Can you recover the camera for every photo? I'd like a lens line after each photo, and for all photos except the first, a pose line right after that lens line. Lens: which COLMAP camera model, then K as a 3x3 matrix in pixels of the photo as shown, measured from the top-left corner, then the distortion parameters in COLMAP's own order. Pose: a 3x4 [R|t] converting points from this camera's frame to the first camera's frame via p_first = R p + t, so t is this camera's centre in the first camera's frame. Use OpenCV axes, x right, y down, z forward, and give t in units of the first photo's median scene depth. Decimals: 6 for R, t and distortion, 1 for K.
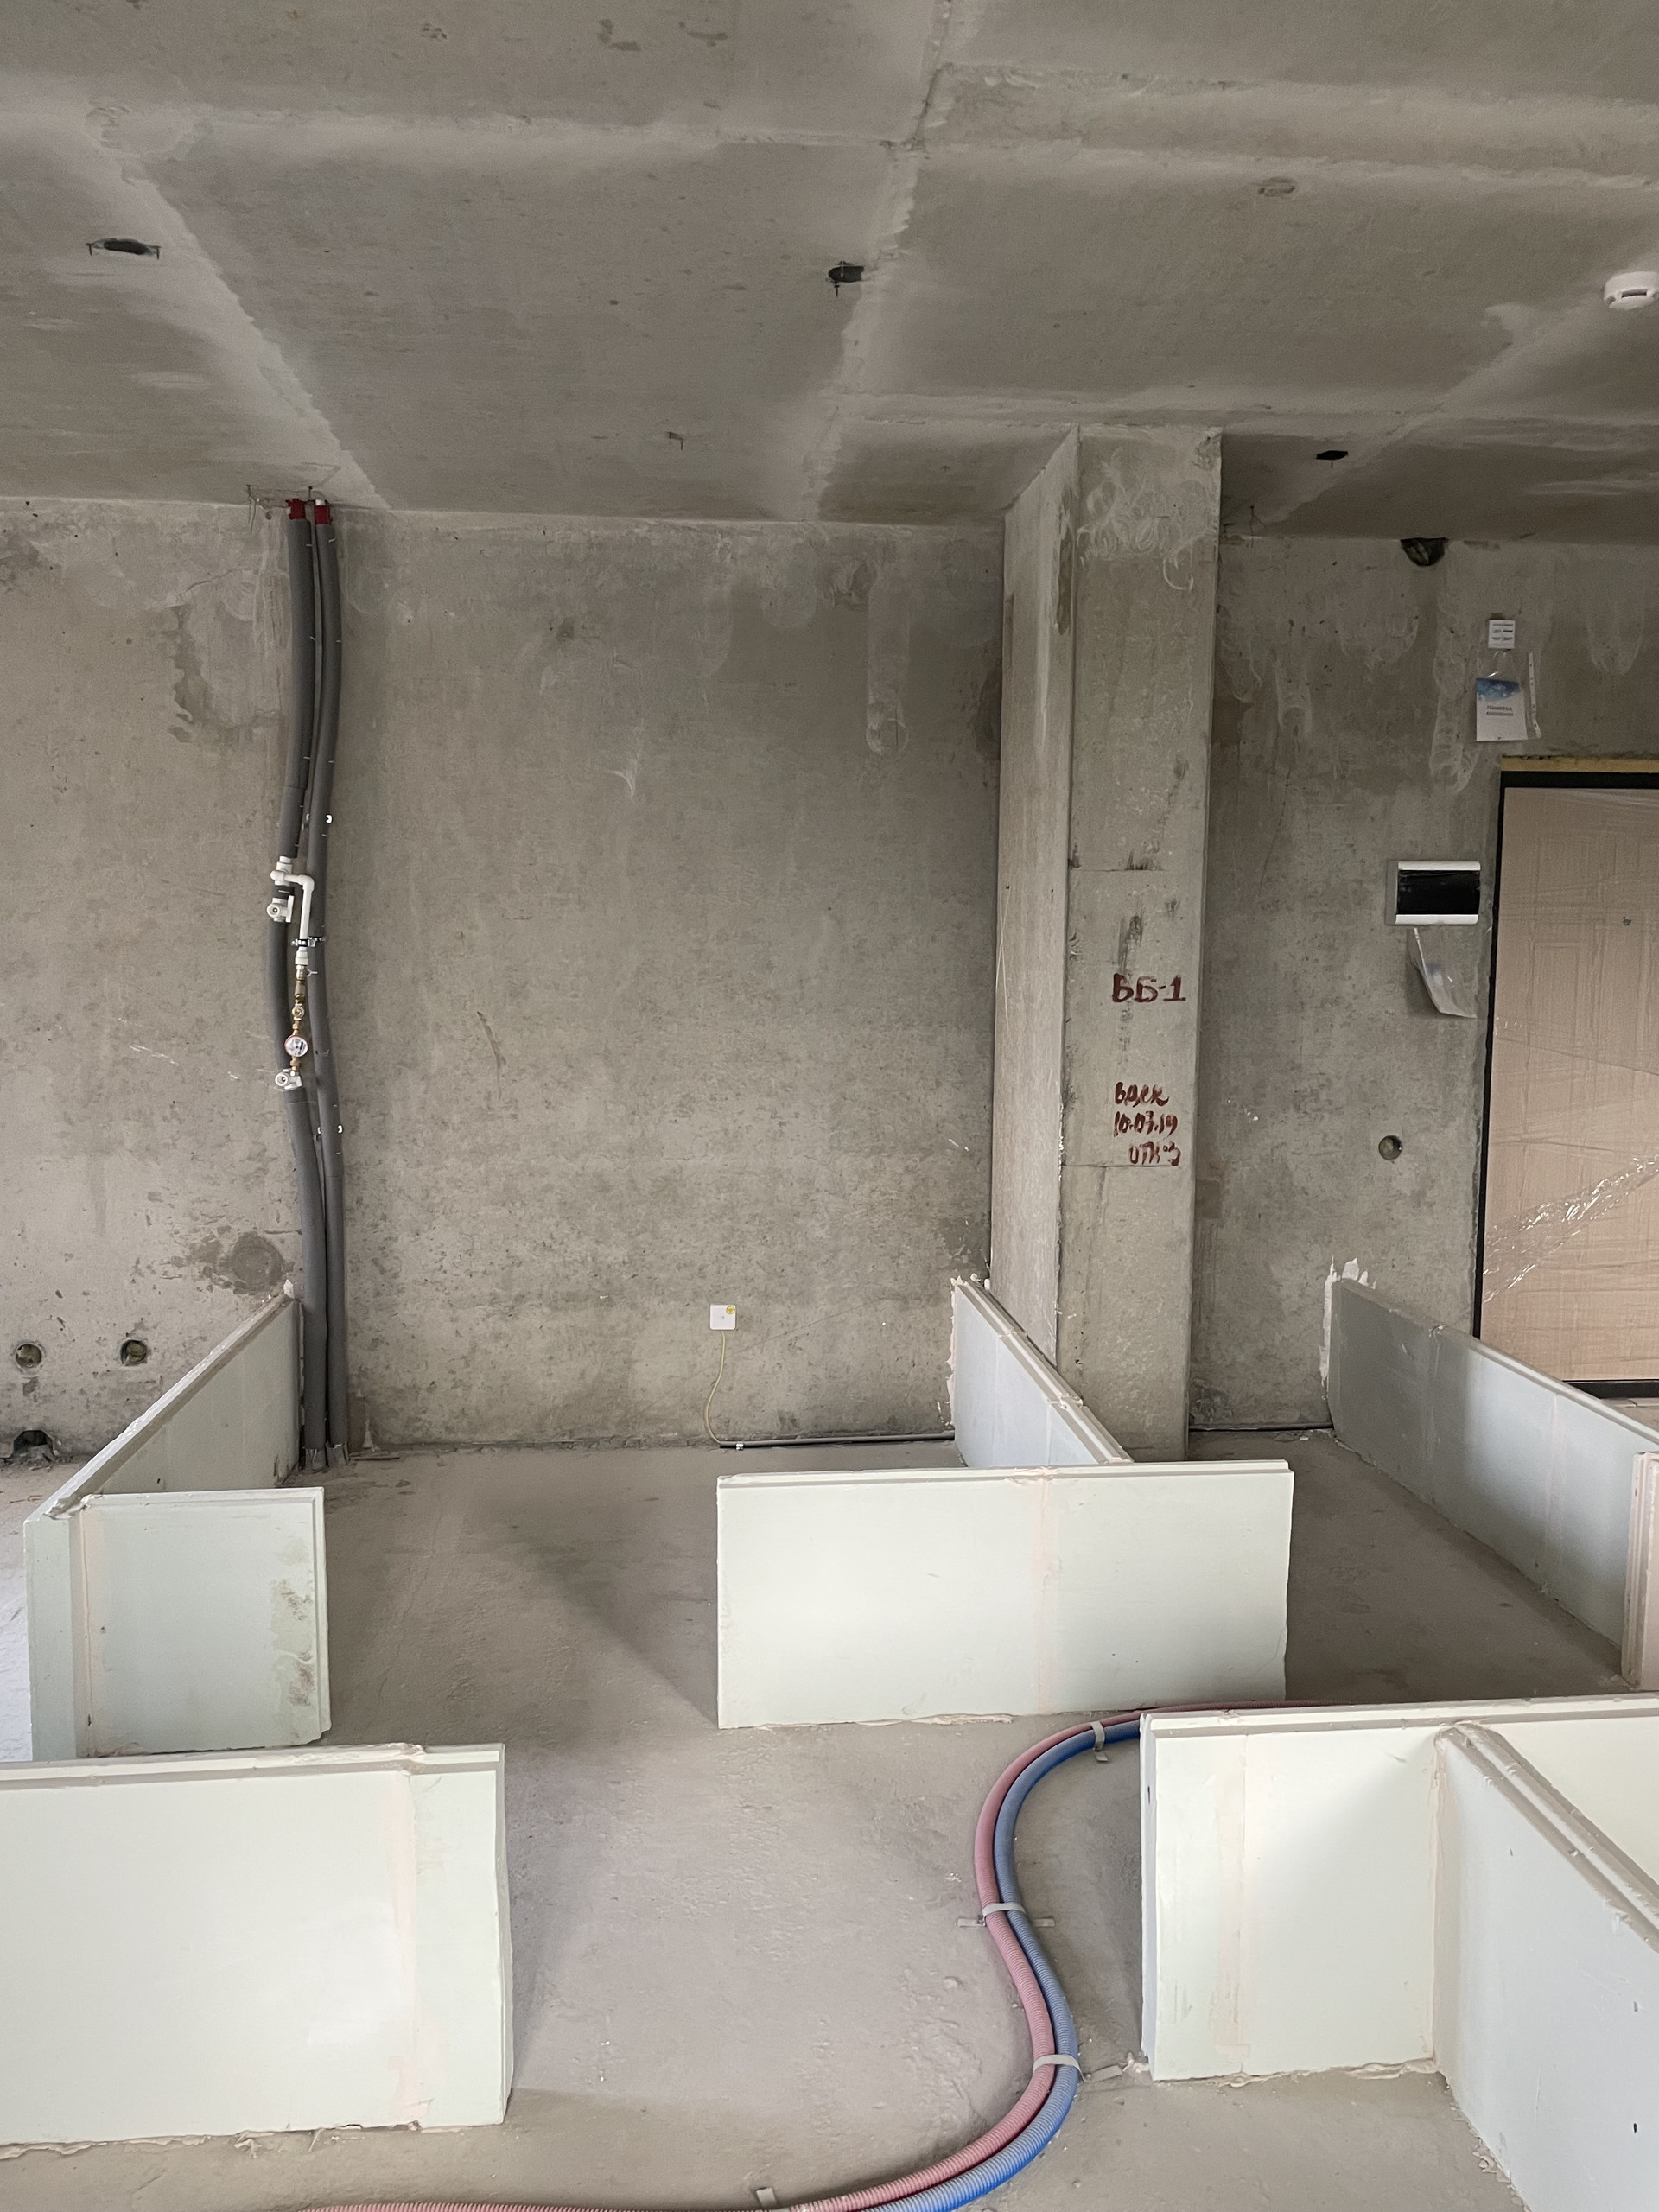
lens RADIAL K [[1672.3, 0, 803.5], [0, 1672.3, 1157.9], [0, 0, 1]] dist [0.080691, -0.105055]
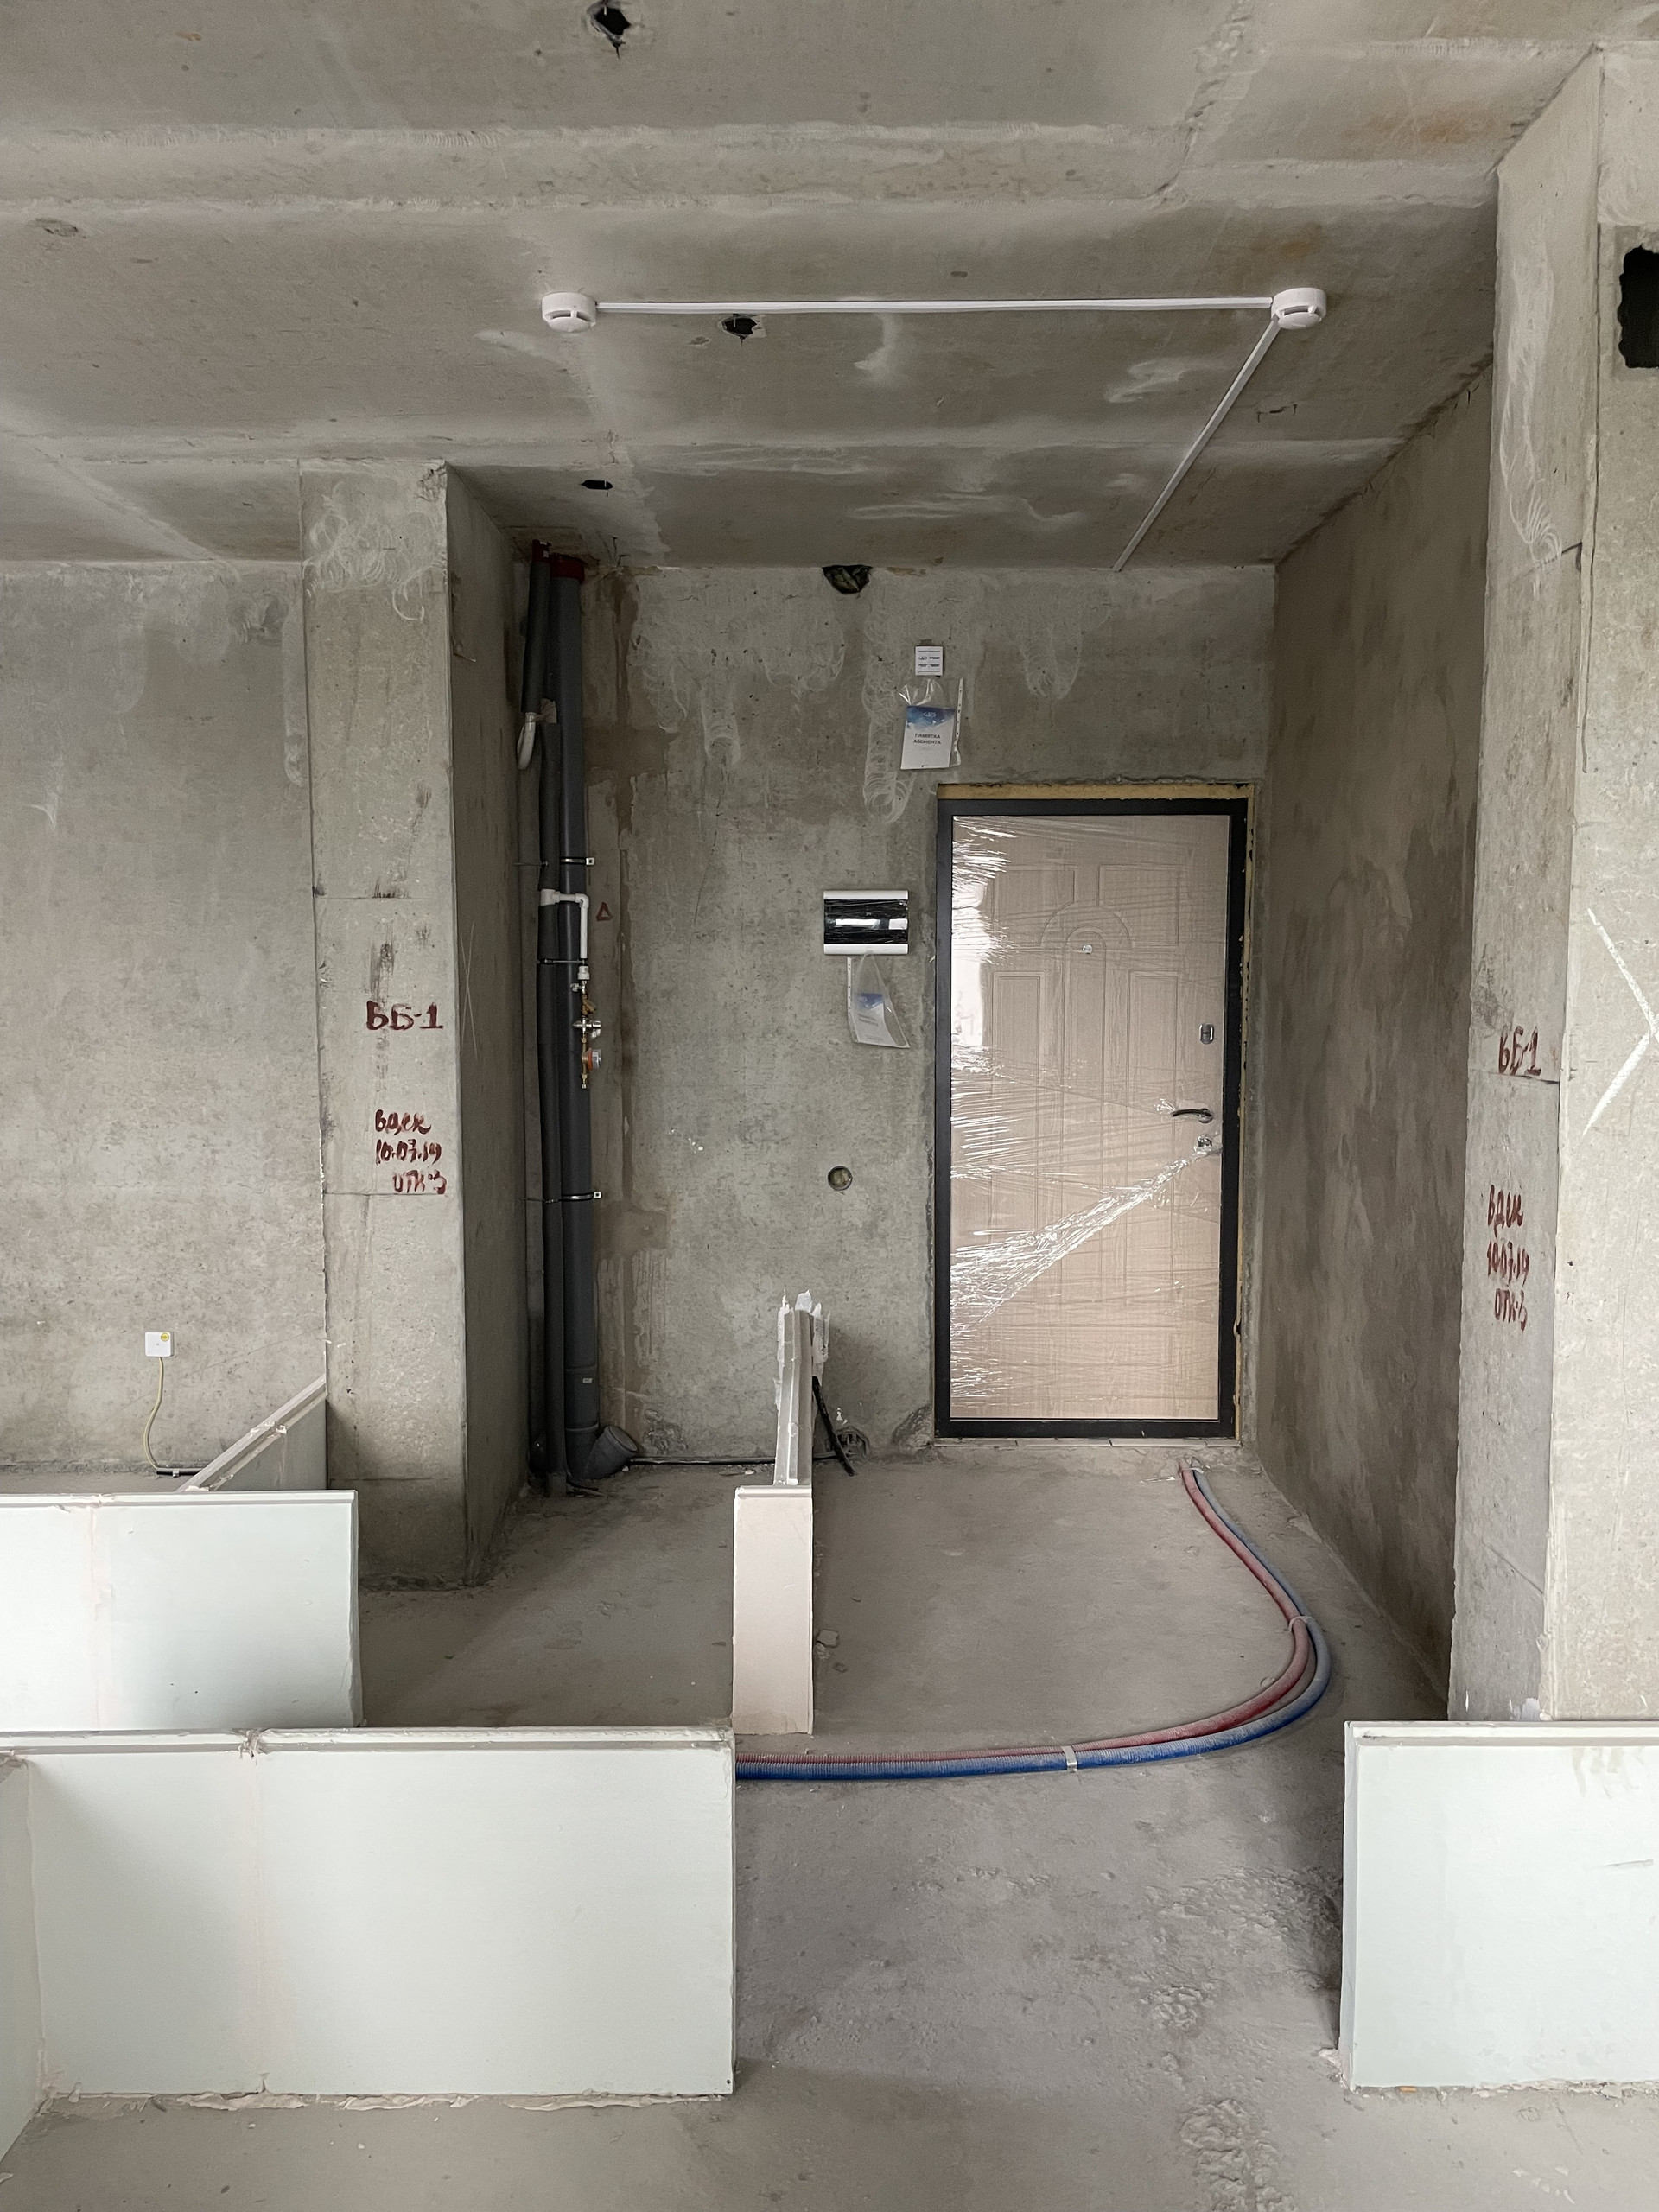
lens RADIAL K [[1672.3, 0, 943.5], [0, 1672.3, 1156.7], [0, 0, 1]] dist [0.080691, -0.105055]
pose [[0.995916, 0.004095, -0.090195, 0.515807], [-0.006036, 0.999756, -0.021257, 0.001612], [0.090086, 0.021714, 0.995697, 0.027814]]
